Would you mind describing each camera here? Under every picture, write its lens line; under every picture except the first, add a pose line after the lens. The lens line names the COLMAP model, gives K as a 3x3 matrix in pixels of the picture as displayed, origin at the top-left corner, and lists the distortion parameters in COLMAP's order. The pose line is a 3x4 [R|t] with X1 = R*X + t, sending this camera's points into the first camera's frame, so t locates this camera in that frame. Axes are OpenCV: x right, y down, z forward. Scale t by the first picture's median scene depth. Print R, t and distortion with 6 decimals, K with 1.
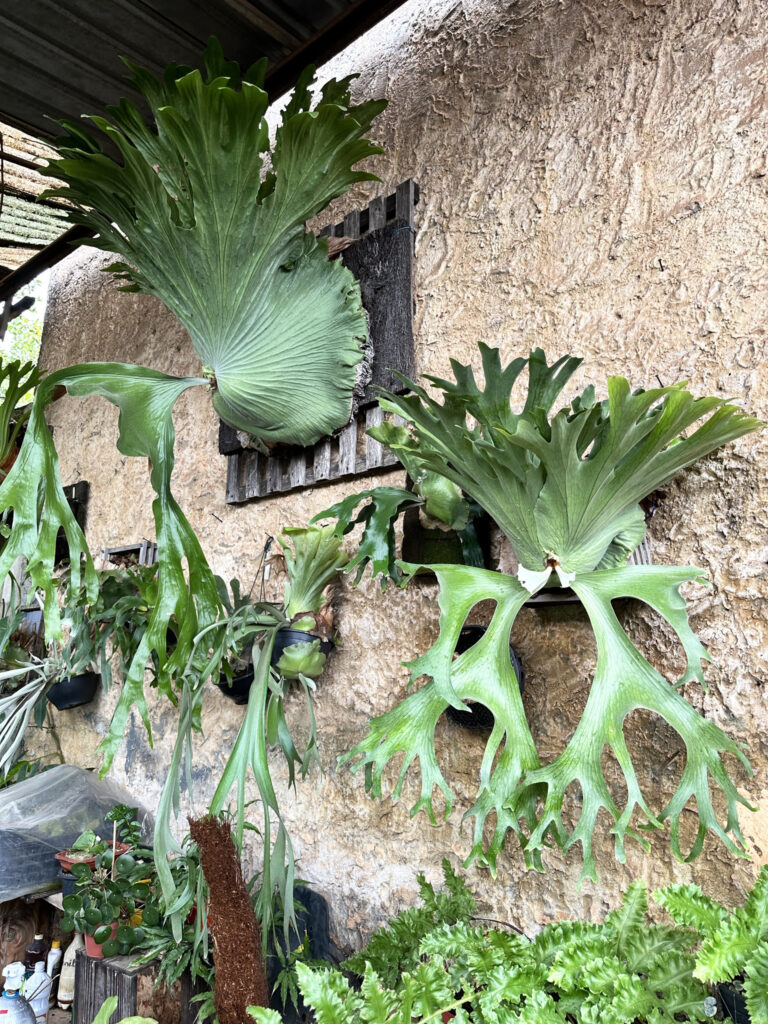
lens RADIAL K [[735.3, 0, 379.4], [0, 735.3, 529.8], [0, 0, 1]] dist [0.044317, -0.007739]
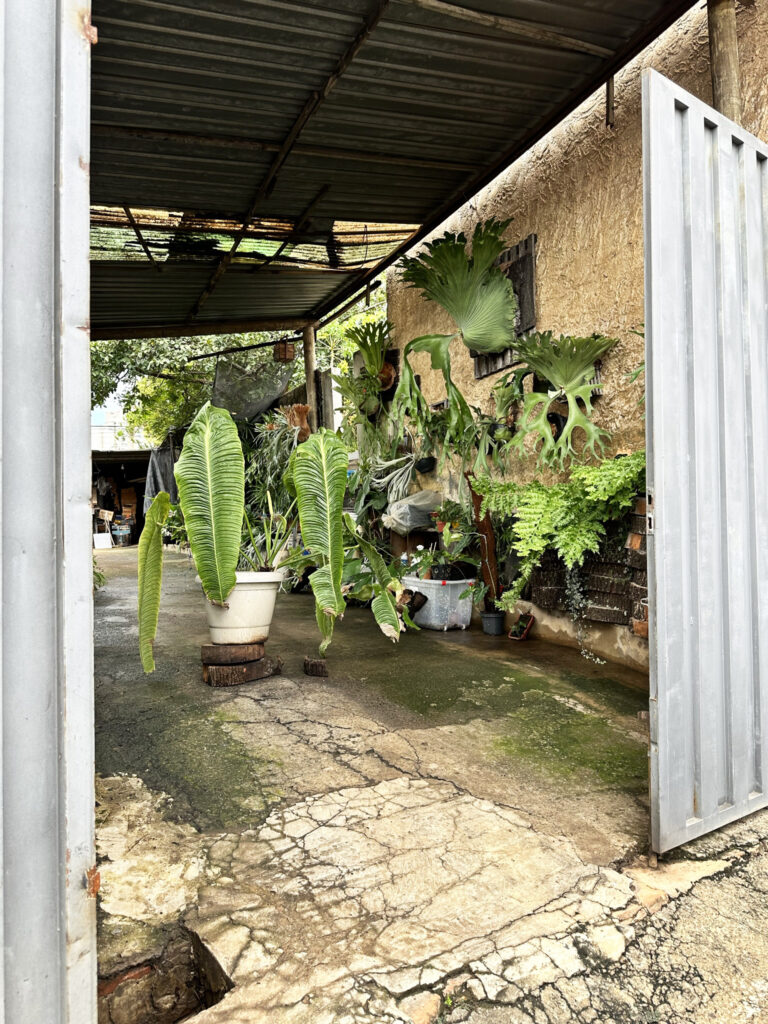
lens RADIAL K [[735.3, 0, 379.4], [0, 735.3, 529.8], [0, 0, 1]] dist [0.044317, -0.007739]
pose [[0.908610, -0.050975, -0.414523, 0.584935], [0.130938, 0.977252, 0.166833, 0.003736], [0.396589, -0.205863, 0.894616, -1.679434]]
